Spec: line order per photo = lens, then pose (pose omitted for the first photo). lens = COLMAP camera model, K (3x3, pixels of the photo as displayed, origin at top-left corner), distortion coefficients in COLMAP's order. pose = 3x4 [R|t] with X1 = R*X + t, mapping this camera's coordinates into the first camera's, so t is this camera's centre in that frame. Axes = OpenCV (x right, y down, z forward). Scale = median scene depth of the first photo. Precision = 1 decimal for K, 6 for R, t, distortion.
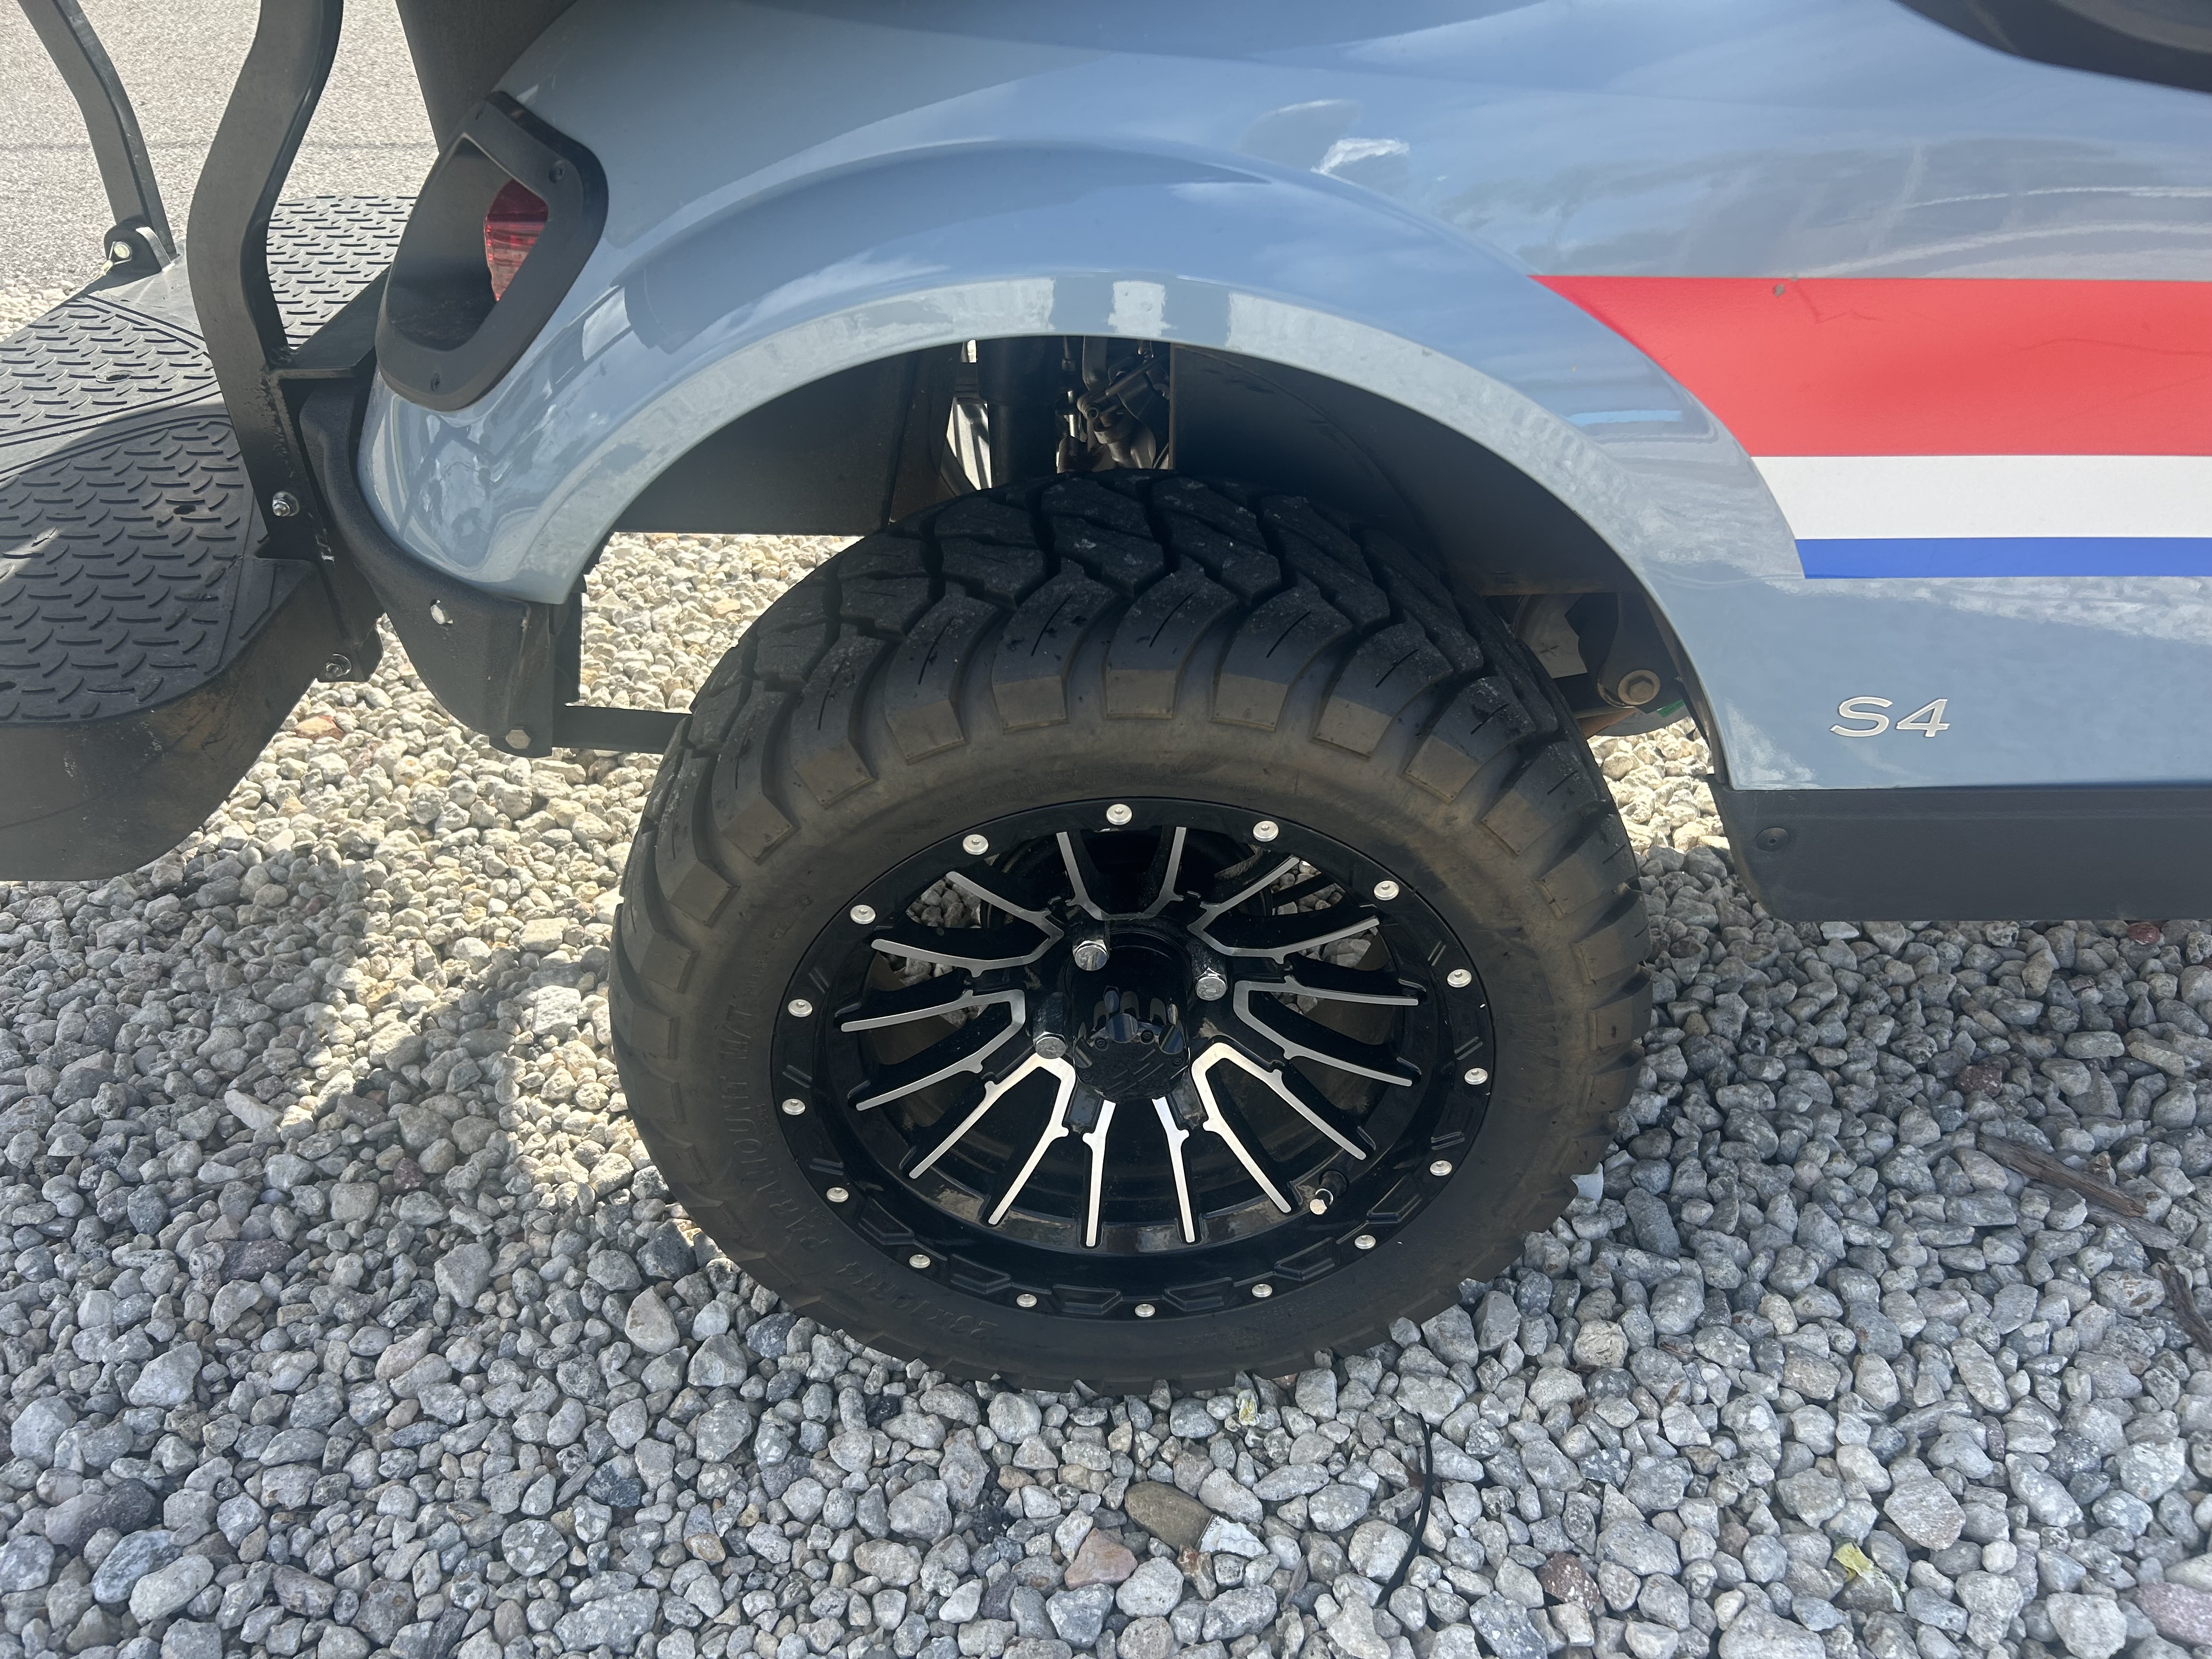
lens RADIAL K [[1663.9, 0, 1113.1], [0, 1663.9, 829.8], [0, 0, 1]] dist [0.039592, -0.045262]
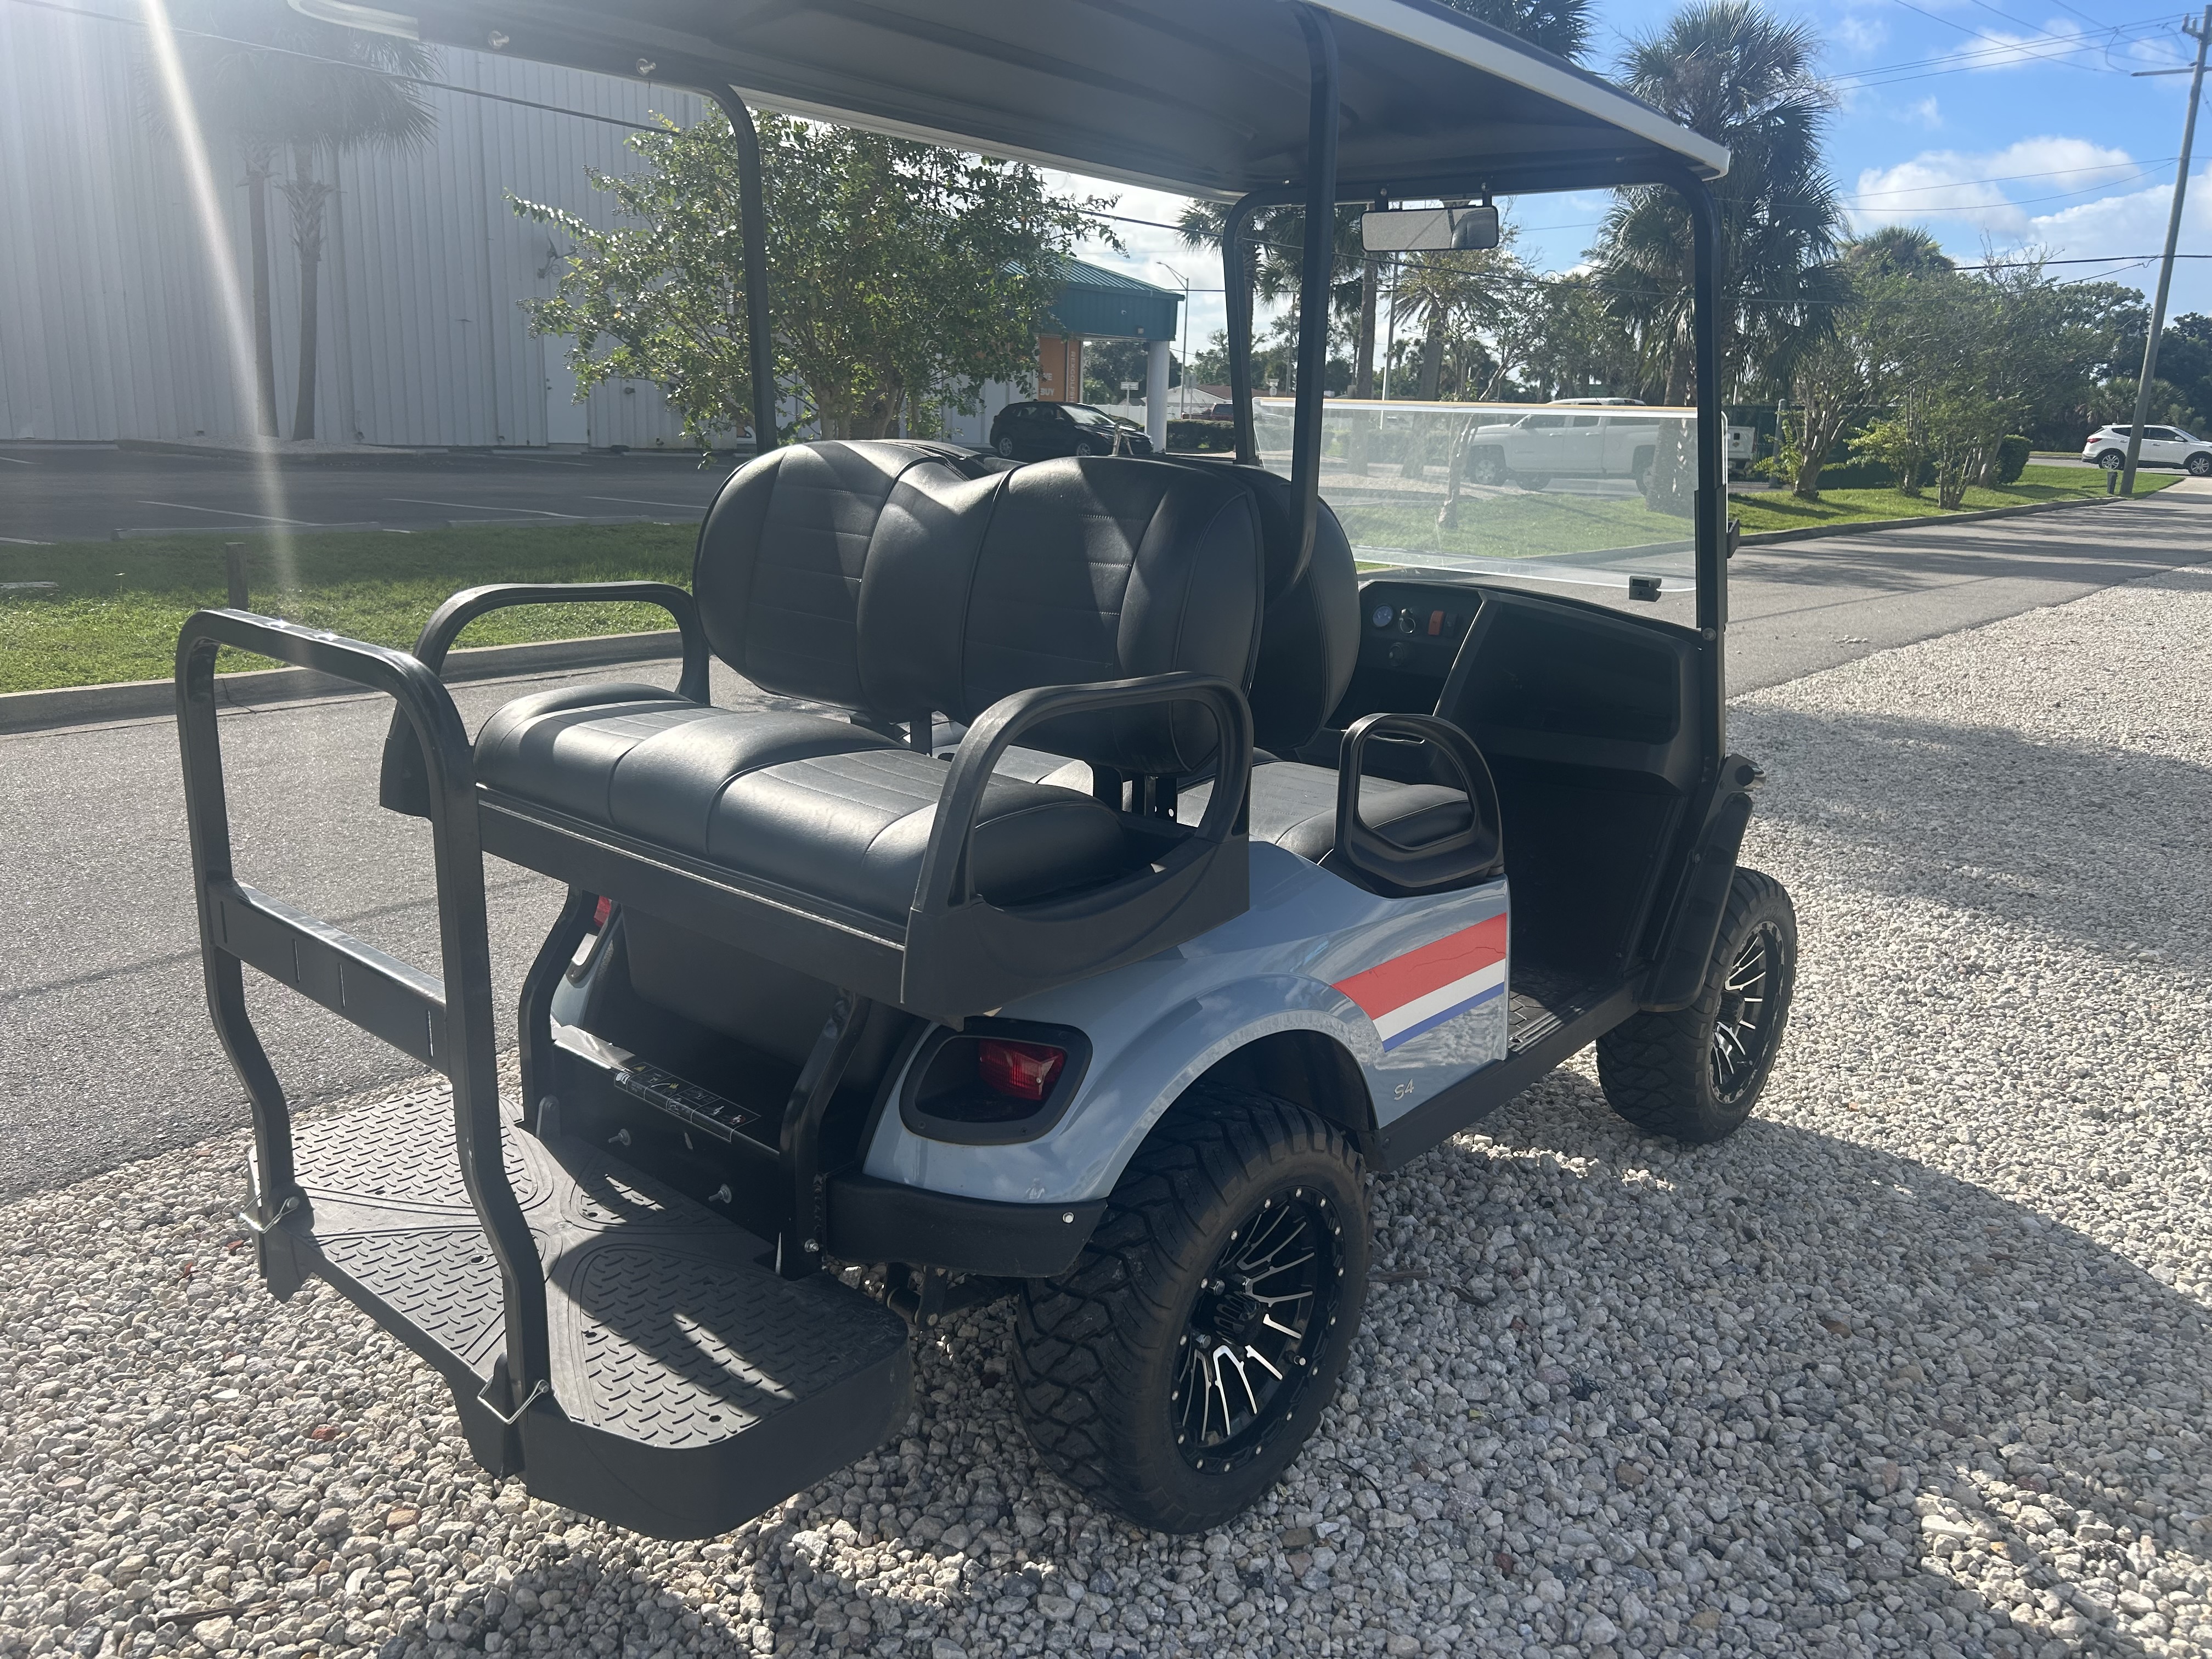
lens RADIAL K [[1663.9, 0, 1101.9], [0, 1663.9, 834.8], [0, 0, 1]] dist [0.039592, -0.045262]
pose [[0.672314, -0.175955, 0.719051, -1.611419], [0.410575, 0.896881, -0.164418, -0.168264], [-0.615972, 0.405765, 0.675228, -0.719941]]
